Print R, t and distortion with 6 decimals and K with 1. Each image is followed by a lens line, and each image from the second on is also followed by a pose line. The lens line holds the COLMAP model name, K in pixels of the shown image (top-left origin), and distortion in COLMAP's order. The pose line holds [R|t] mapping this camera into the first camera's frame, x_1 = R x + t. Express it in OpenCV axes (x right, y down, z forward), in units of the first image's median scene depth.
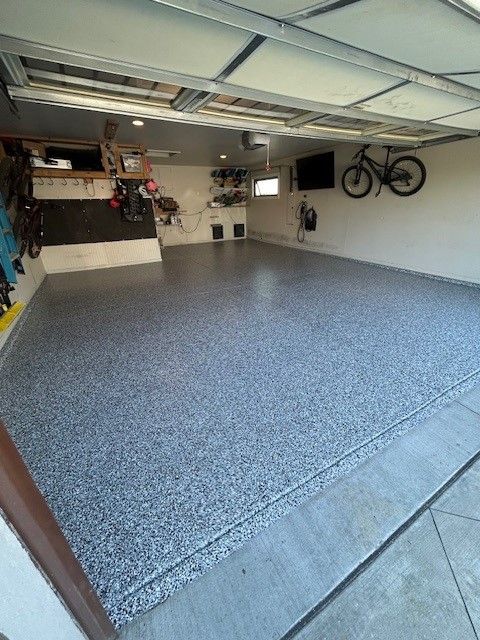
lens RADIAL K [[265.0, 0, 240.0], [0, 265.0, 320.0], [0, 0, 1]] dist [0.000178, 0.000280]
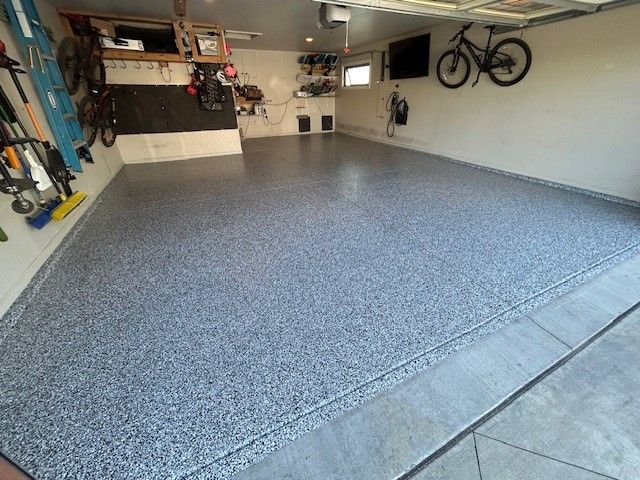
lens RADIAL K [[265.0, 0, 320.0], [0, 265.0, 240.0], [0, 0, 1]] dist [0.000178, 0.000280]
pose [[0.998303, 0.039162, -0.043108, 0.092029], [-0.035304, 0.995593, 0.086882, -0.006620], [0.046320, -0.085212, 0.995286, 0.055414]]
